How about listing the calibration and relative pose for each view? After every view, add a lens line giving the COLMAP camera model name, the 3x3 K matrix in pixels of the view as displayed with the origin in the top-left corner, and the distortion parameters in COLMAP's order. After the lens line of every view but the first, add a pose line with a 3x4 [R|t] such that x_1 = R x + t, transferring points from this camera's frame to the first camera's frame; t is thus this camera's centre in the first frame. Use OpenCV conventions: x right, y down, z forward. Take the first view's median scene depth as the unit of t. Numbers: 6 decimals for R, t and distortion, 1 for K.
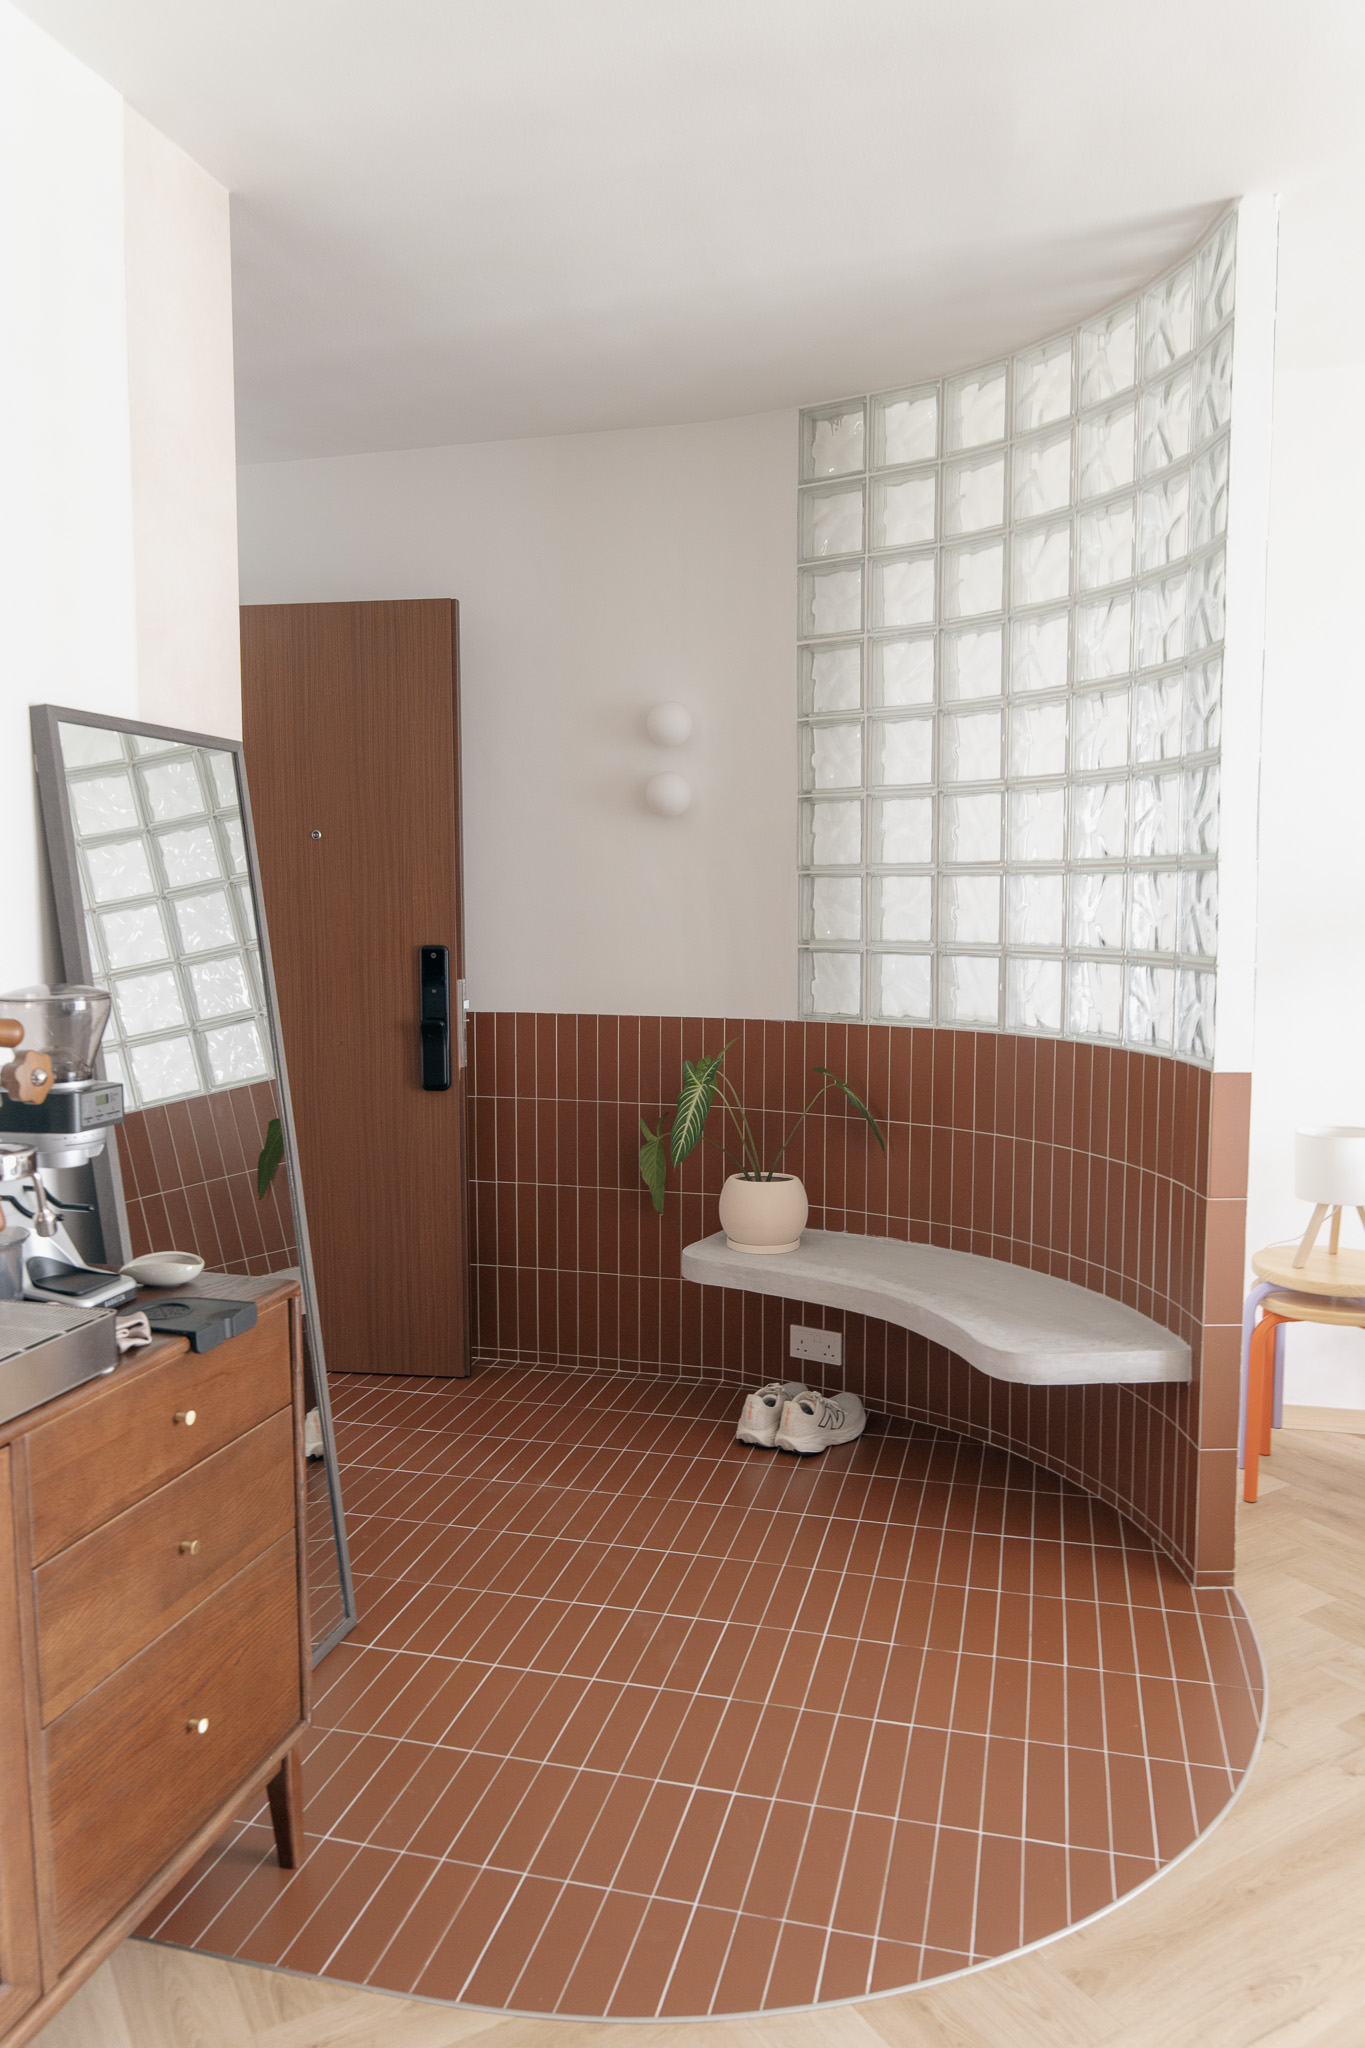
lens RADIAL K [[1422.7, 0, 707.8], [0, 1422.7, 1026.0], [0, 0, 1]] dist [-0.002543, -0.003451]
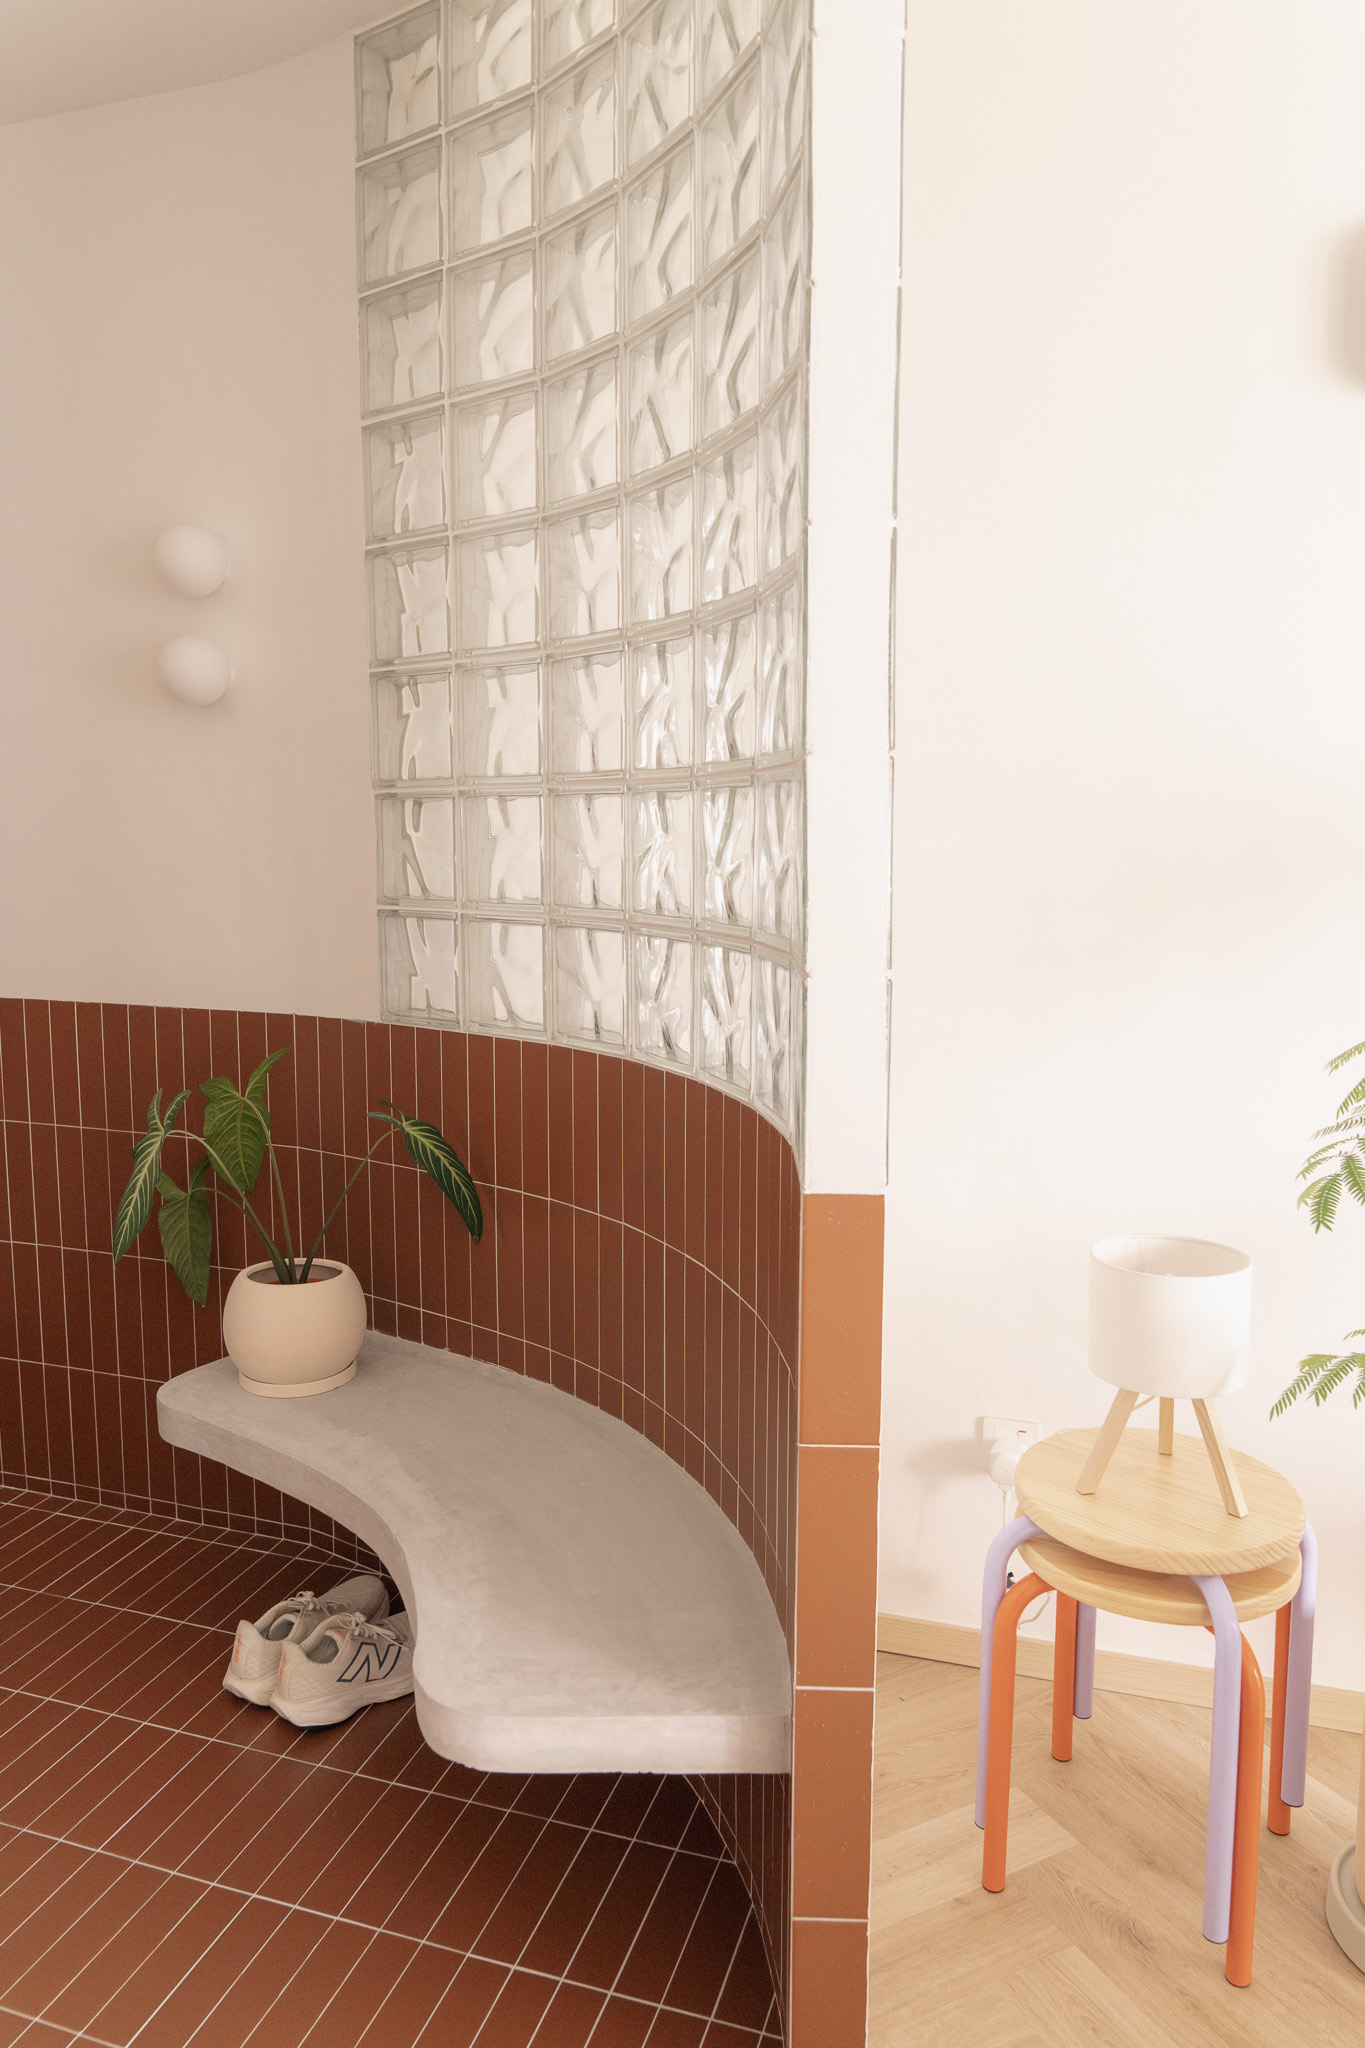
lens RADIAL K [[1446.3, 0, 682.5], [0, 1446.3, 1024.0], [0, 0, 1]] dist [-0.005377, -0.005499]
pose [[0.997338, 0.009451, -0.072303, 0.255686], [-0.005779, 0.998691, 0.050829, -0.038462], [0.072688, -0.050276, 0.996087, 0.367456]]
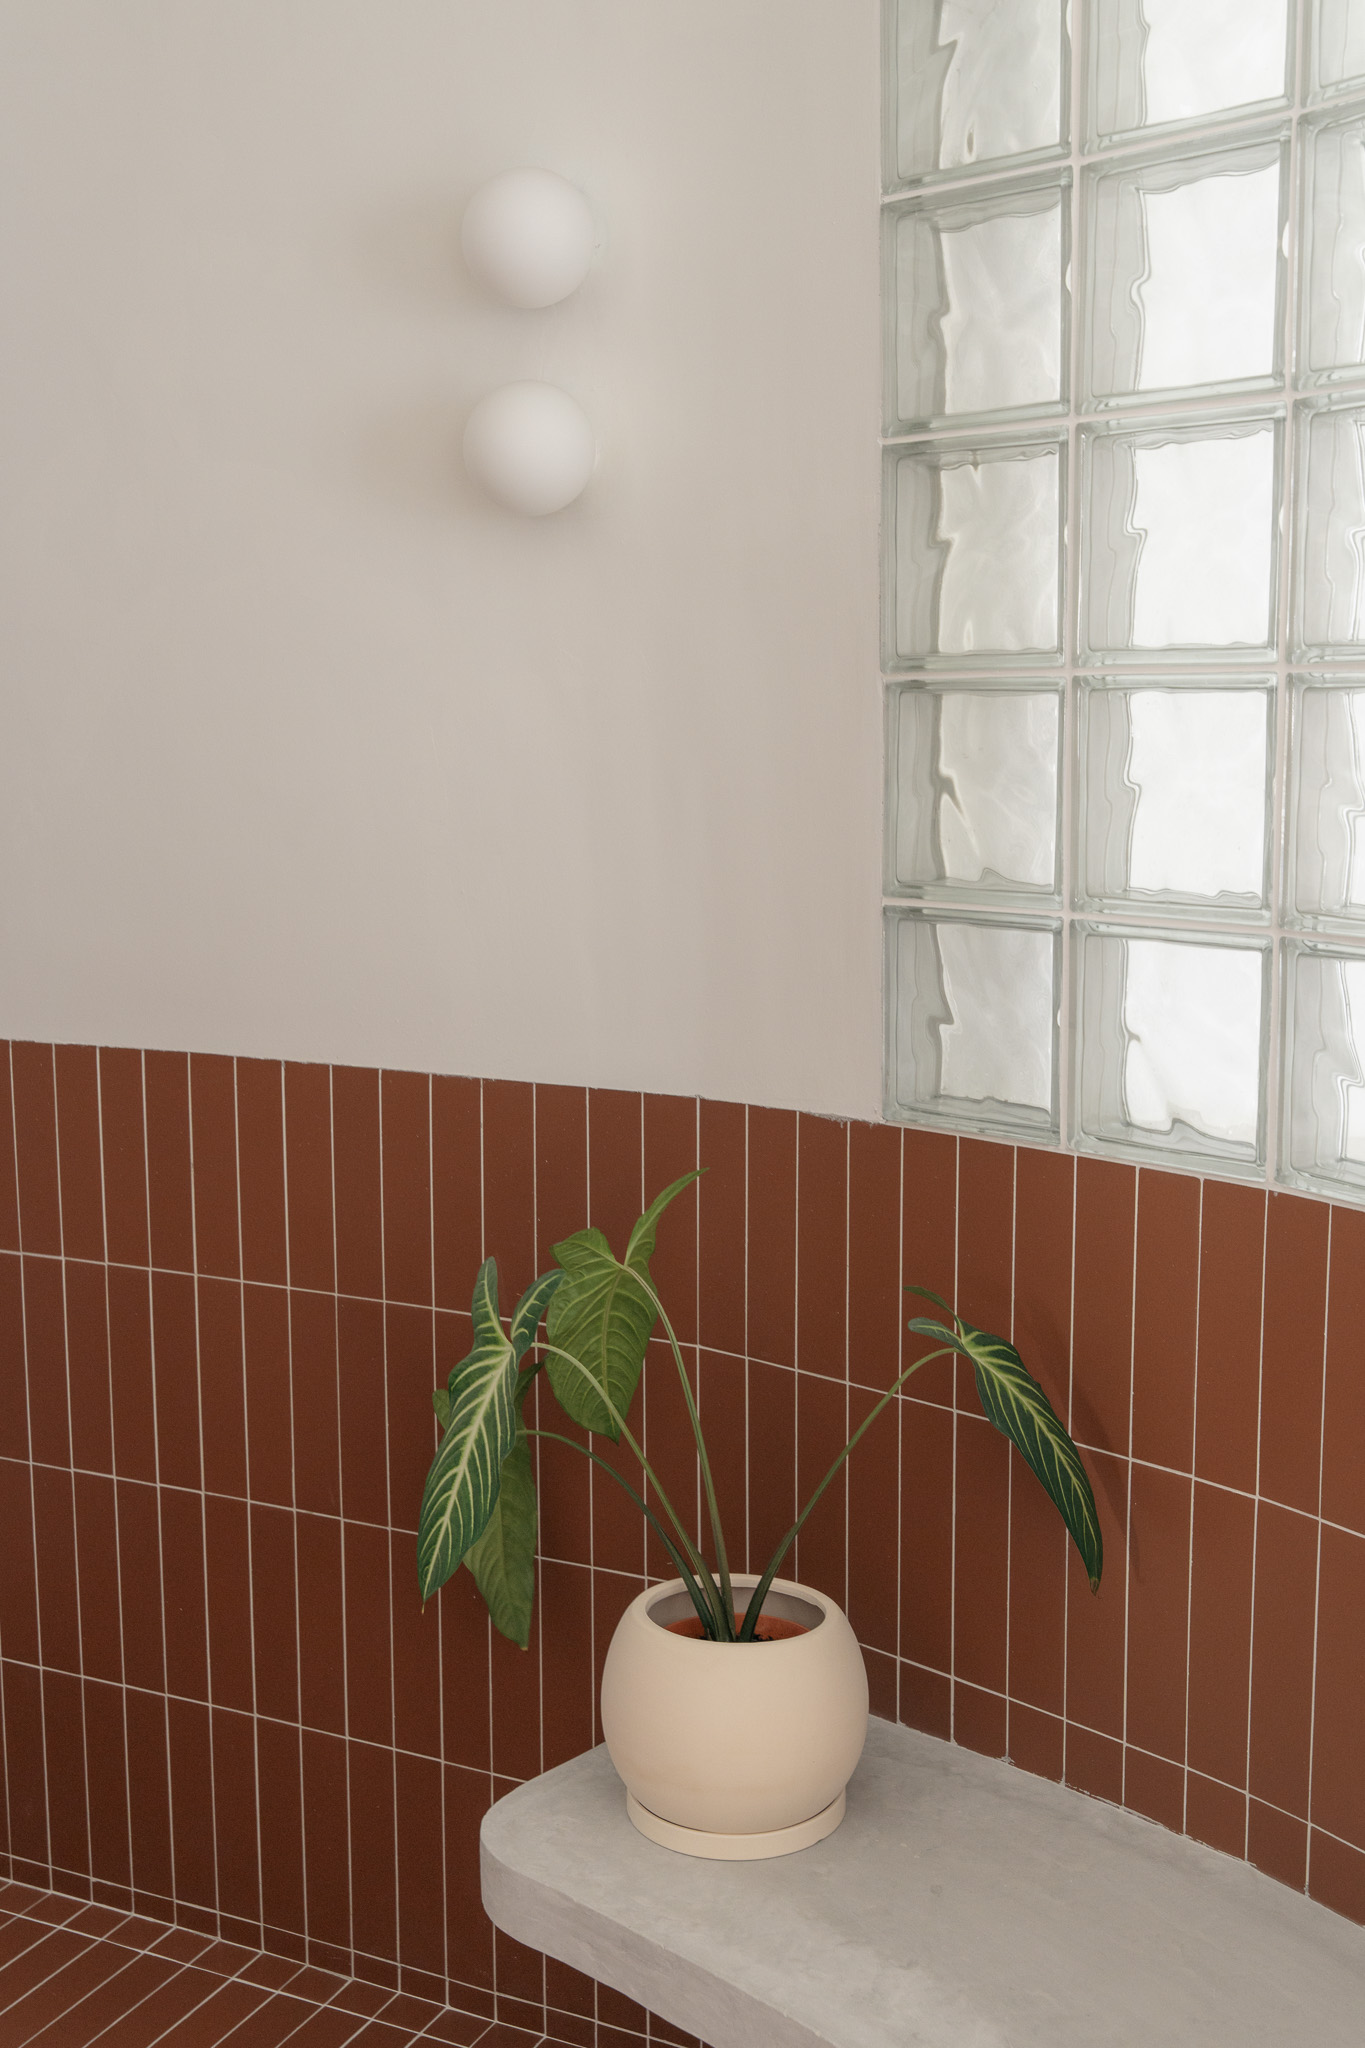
lens RADIAL K [[2344.9, 0, 677.6], [0, 2344.9, 1043.3], [0, 0, 1]] dist [0.009113, 0.008083]
pose [[0.976390, 0.023364, -0.214746, 0.138729], [-0.008922, 0.997647, 0.067975, -0.061665], [0.215829, -0.064454, 0.974302, 0.467466]]
